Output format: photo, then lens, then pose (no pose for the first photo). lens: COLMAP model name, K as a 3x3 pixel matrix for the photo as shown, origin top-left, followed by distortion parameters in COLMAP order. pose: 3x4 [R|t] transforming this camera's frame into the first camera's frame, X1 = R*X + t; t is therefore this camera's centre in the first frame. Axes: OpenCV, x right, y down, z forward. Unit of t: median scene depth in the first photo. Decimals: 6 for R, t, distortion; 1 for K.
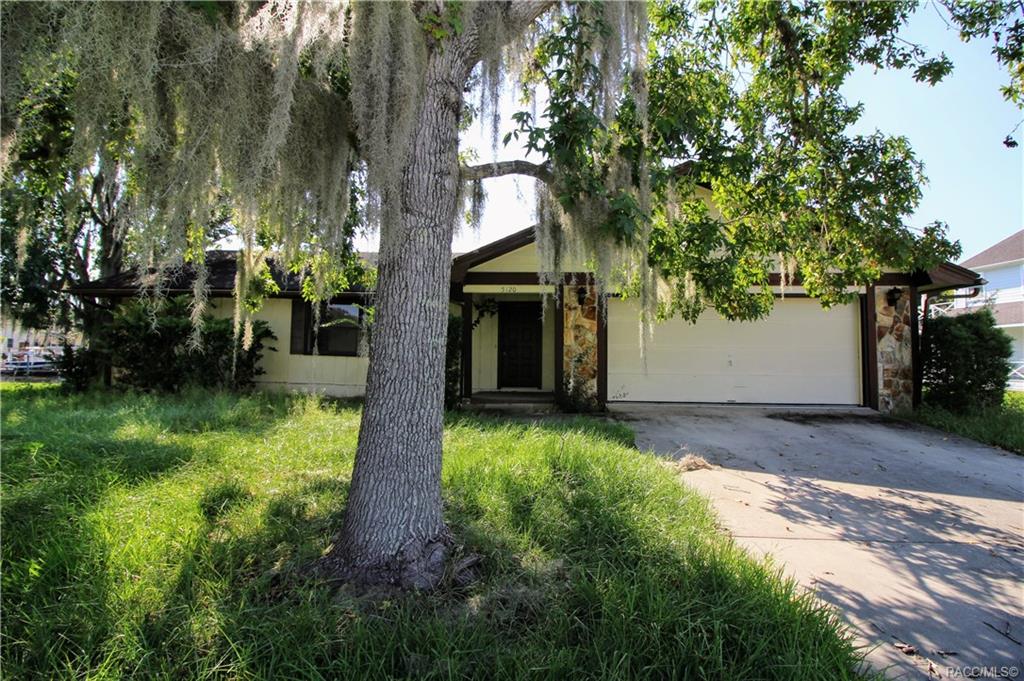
lens RADIAL K [[469.6, 0, 515.2], [0, 469.6, 335.1], [0, 0, 1]] dist [0.001393, -0.013362]
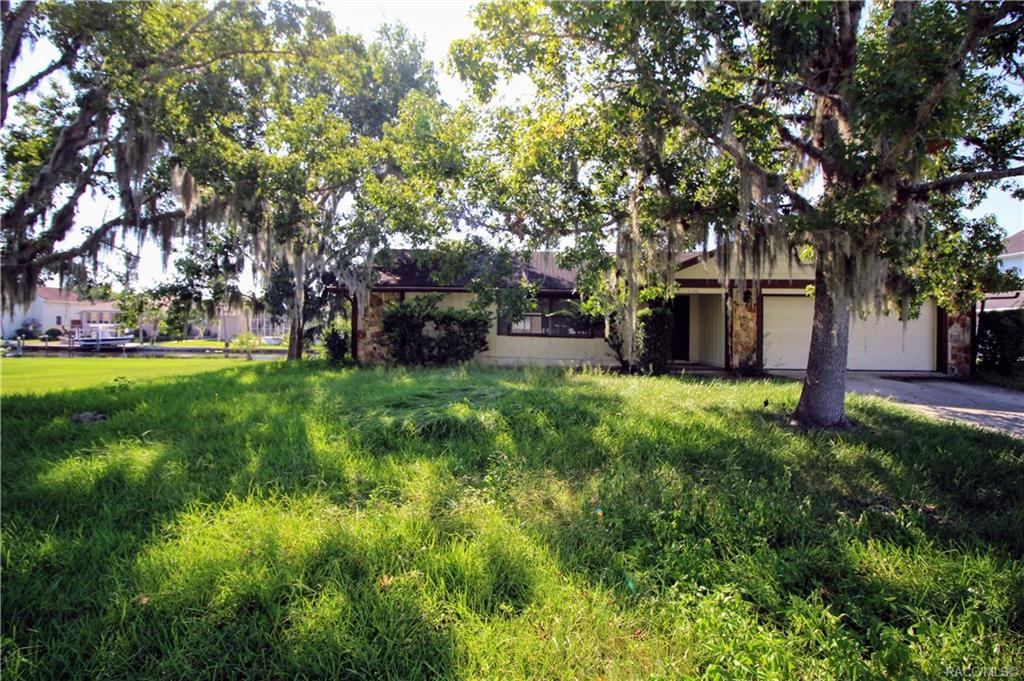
lens RADIAL K [[469.6, 0, 515.2], [0, 469.6, 335.1], [0, 0, 1]] dist [0.001393, -0.013362]
pose [[0.999987, -0.000943, 0.005063, -0.594511], [0.000674, 0.998604, 0.052822, -0.041679], [-0.005106, -0.052818, 0.998591, -0.454908]]
